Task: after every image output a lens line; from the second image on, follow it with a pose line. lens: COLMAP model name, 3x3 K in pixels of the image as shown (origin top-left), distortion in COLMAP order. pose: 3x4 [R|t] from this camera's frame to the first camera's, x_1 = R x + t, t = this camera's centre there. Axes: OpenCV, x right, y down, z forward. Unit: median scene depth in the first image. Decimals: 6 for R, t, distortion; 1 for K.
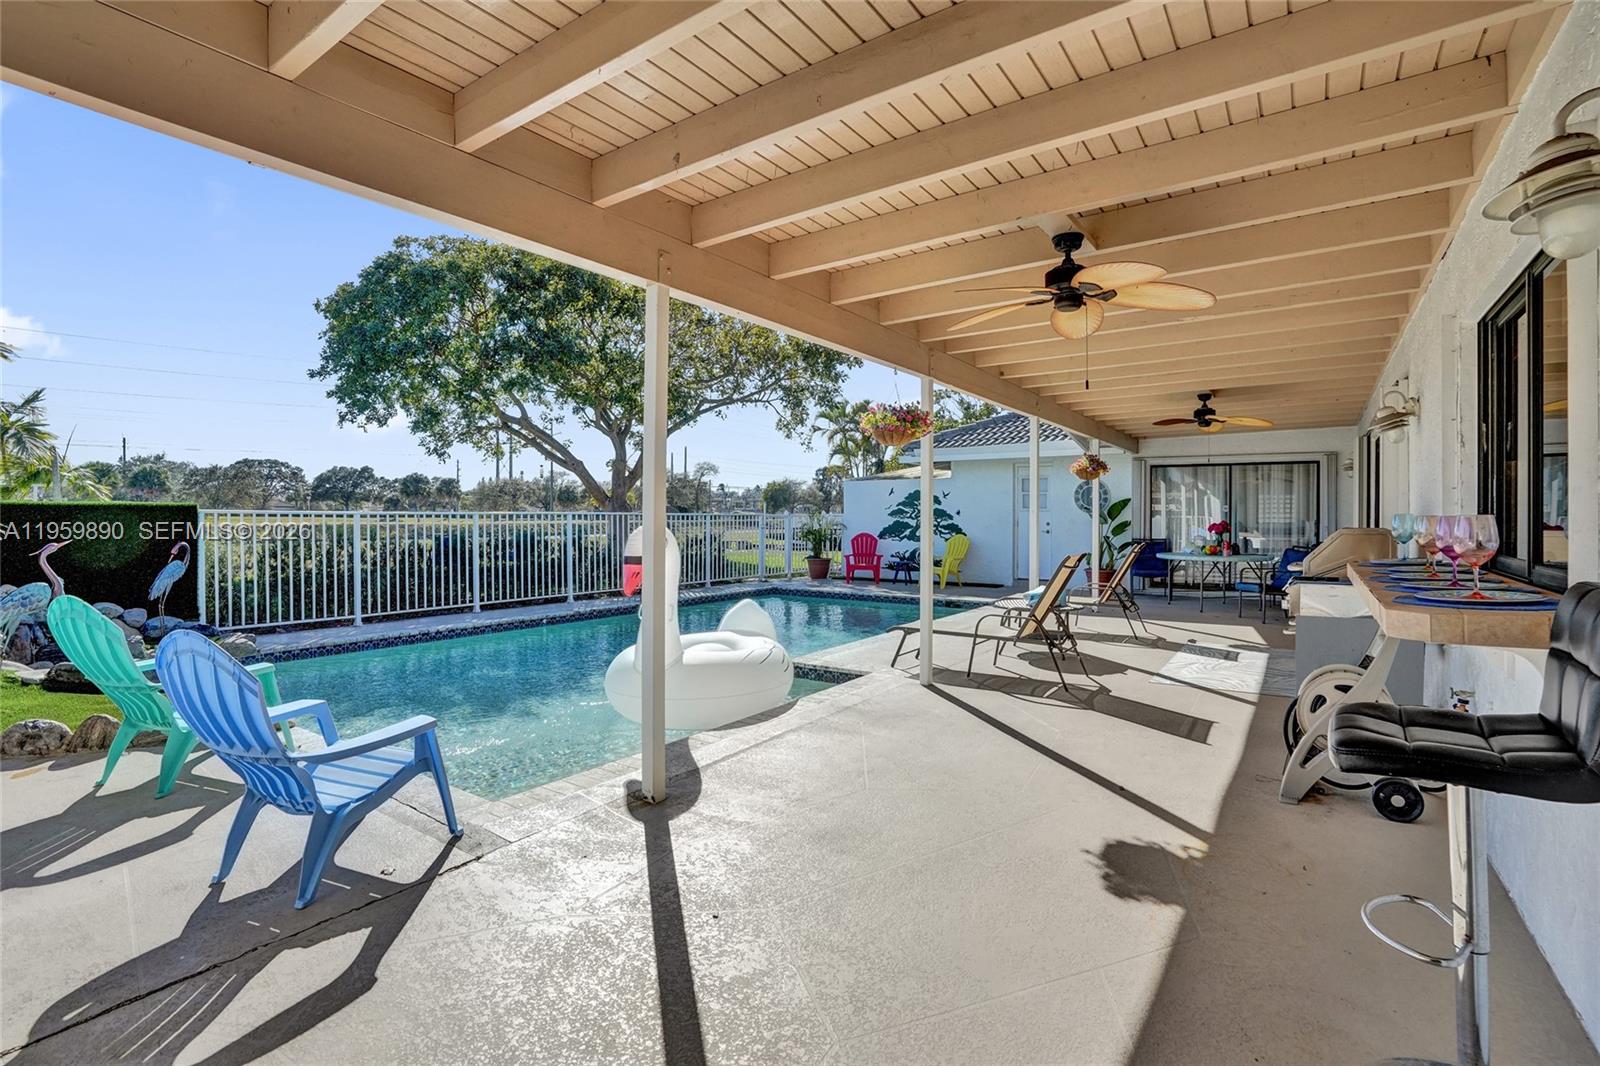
lens RADIAL K [[746.1, 0, 795.1], [0, 746.1, 531.7], [0, 0, 1]] dist [-0.061369, 0.027464]
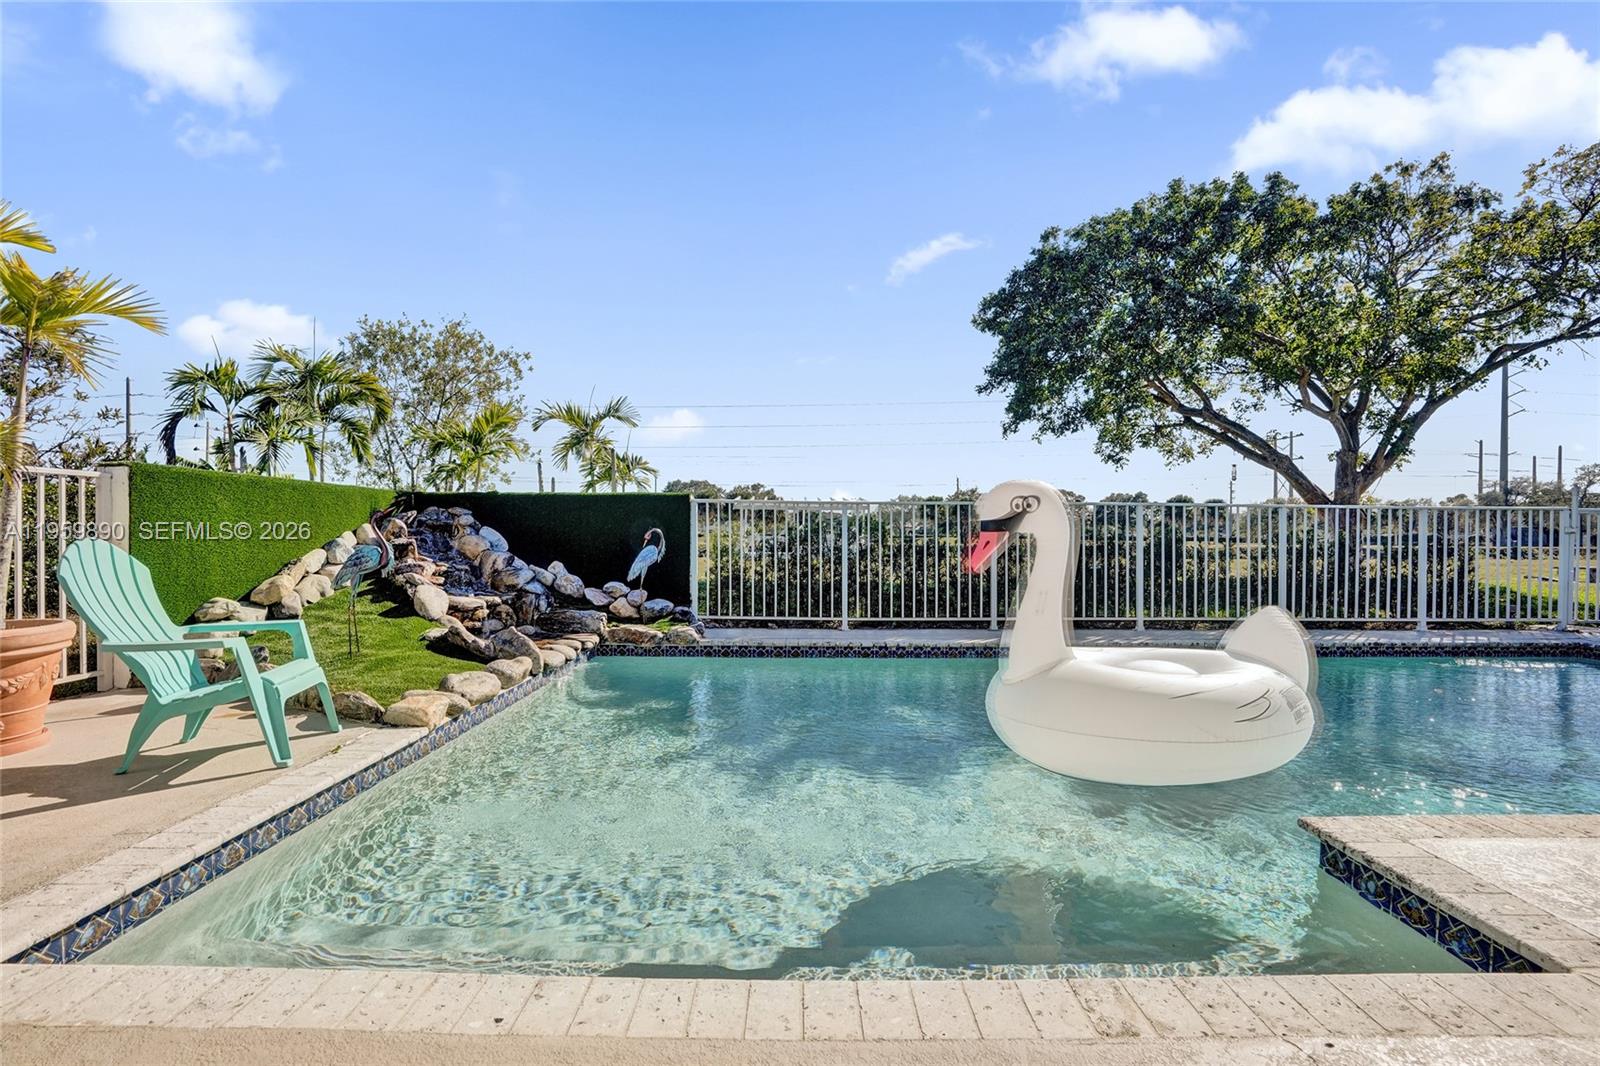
lens RADIAL K [[746.1, 0, 795.1], [0, 746.1, 531.7], [0, 0, 1]] dist [-0.061369, 0.027464]
pose [[0.578896, -0.001973, -0.815399, 0.065129], [-0.021382, 0.999616, -0.017599, 0.015554], [0.815121, 0.027623, 0.578632, 0.250461]]
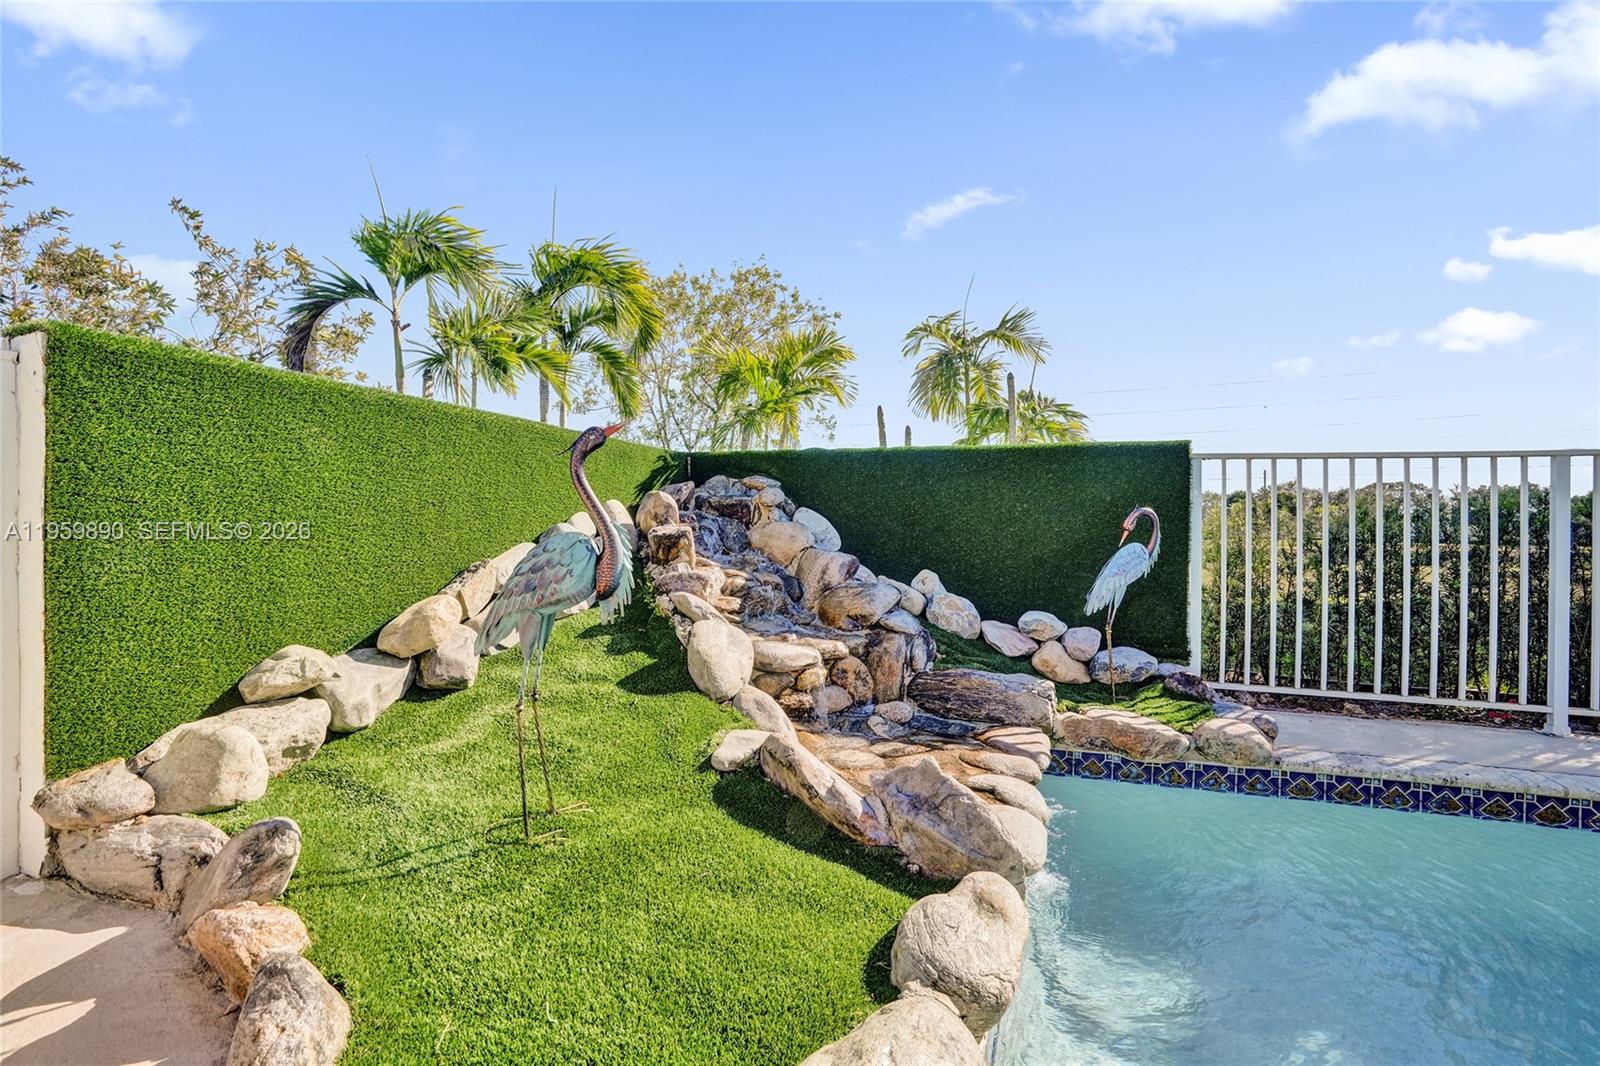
lens RADIAL K [[766.2, 0, 767.0], [0, 766.2, 536.9], [0, 0, 1]] dist [-0.065221, 0.024775]
pose [[0.233668, 0.005140, -0.972303, -0.183115], [-0.029232, 0.999571, -0.001741, 0.020200], [0.971877, 0.028829, 0.233718, 0.286515]]
